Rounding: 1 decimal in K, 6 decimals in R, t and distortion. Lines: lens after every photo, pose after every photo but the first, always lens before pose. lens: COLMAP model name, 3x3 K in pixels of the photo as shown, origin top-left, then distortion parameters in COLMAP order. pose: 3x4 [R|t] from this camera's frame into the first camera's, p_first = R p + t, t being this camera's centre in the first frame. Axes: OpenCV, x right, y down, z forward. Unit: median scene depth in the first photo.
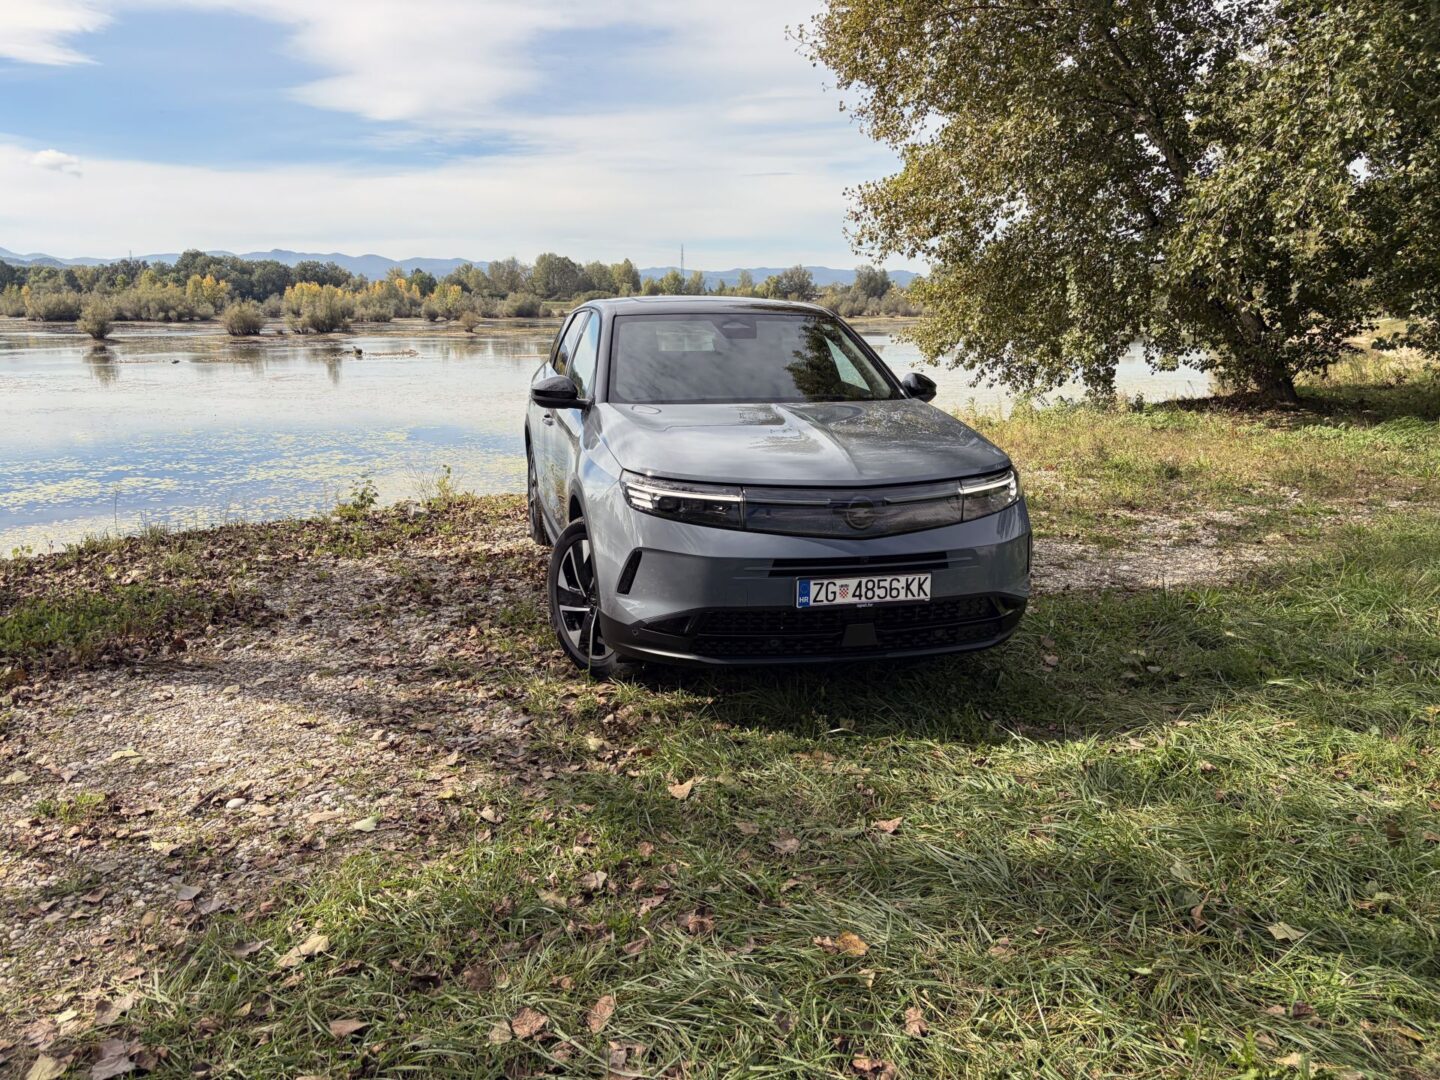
lens RADIAL K [[1112.9, 0, 720.0], [0, 1112.9, 540.0], [0, 0, 1]] dist [0.024682, 0.001701]
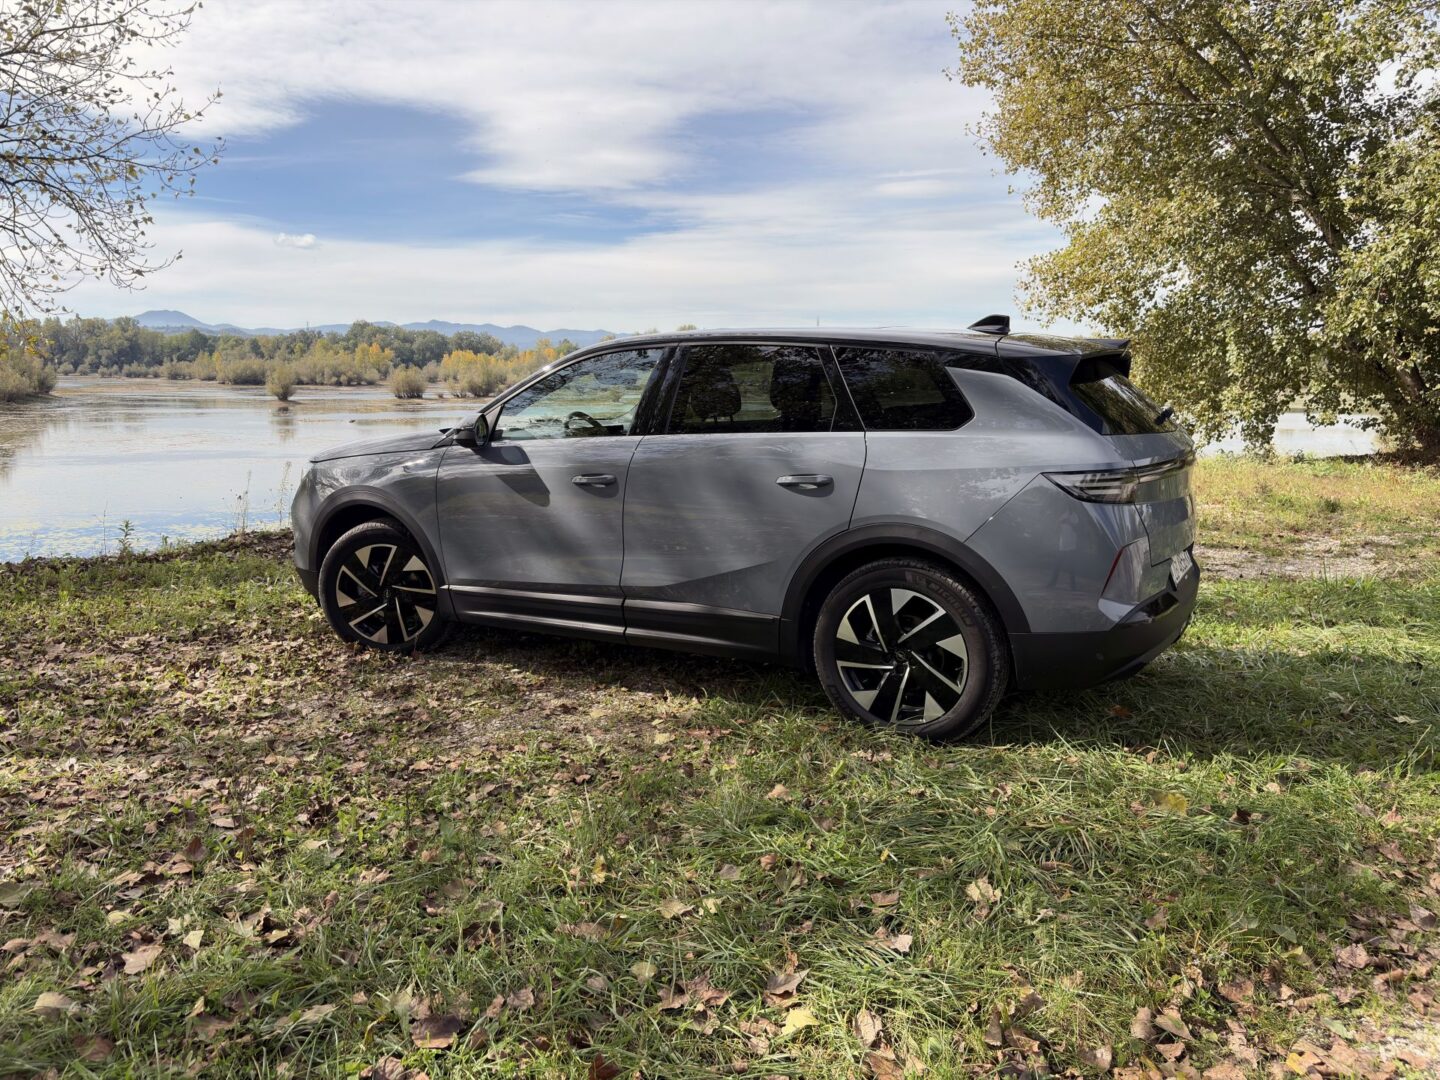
lens RADIAL K [[1103.3, 0, 712.1], [0, 1103.3, 502.1], [0, 0, 1]] dist [0.064097, -0.068508]
pose [[0.991888, 0.023080, -0.125000, -0.047726], [-0.034512, 0.995336, -0.090082, 0.037667], [0.122338, 0.093665, 0.988059, -0.121483]]
